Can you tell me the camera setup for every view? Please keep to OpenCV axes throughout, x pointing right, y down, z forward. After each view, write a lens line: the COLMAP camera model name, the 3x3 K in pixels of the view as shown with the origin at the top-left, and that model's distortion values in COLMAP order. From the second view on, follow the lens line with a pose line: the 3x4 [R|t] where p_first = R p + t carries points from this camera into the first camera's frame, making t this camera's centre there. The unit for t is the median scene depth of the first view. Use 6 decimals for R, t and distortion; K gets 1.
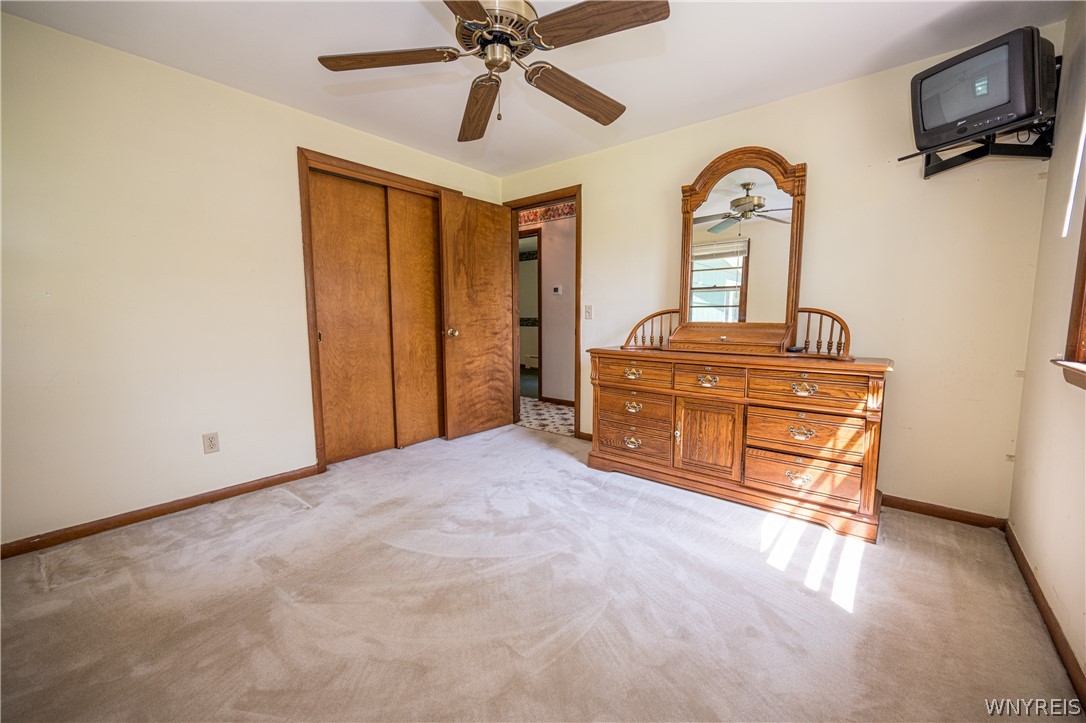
lens RADIAL K [[431.2, 0, 547.0], [0, 431.2, 363.4], [0, 0, 1]] dist [-0.002203, -0.000335]
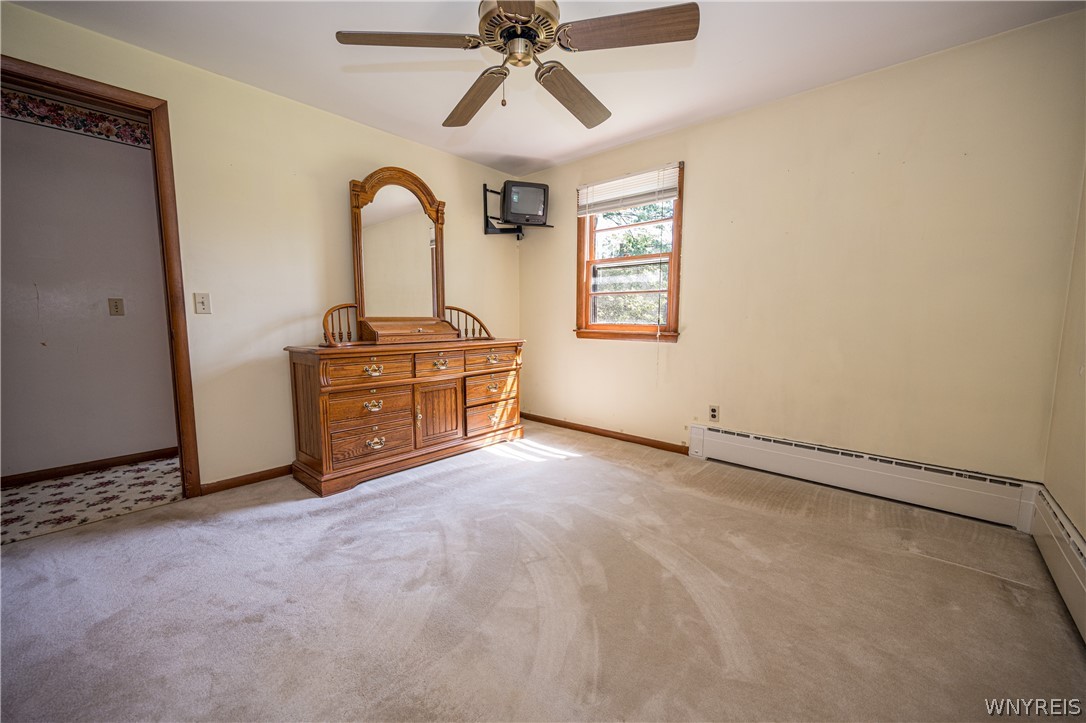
lens RADIAL K [[431.2, 0, 547.0], [0, 431.2, 363.4], [0, 0, 1]] dist [-0.002203, -0.000335]
pose [[0.034228, -0.105422, 0.993838, -0.810244], [0.109035, 0.988879, 0.101141, -0.051047], [-0.993448, 0.104901, 0.045342, 0.641453]]
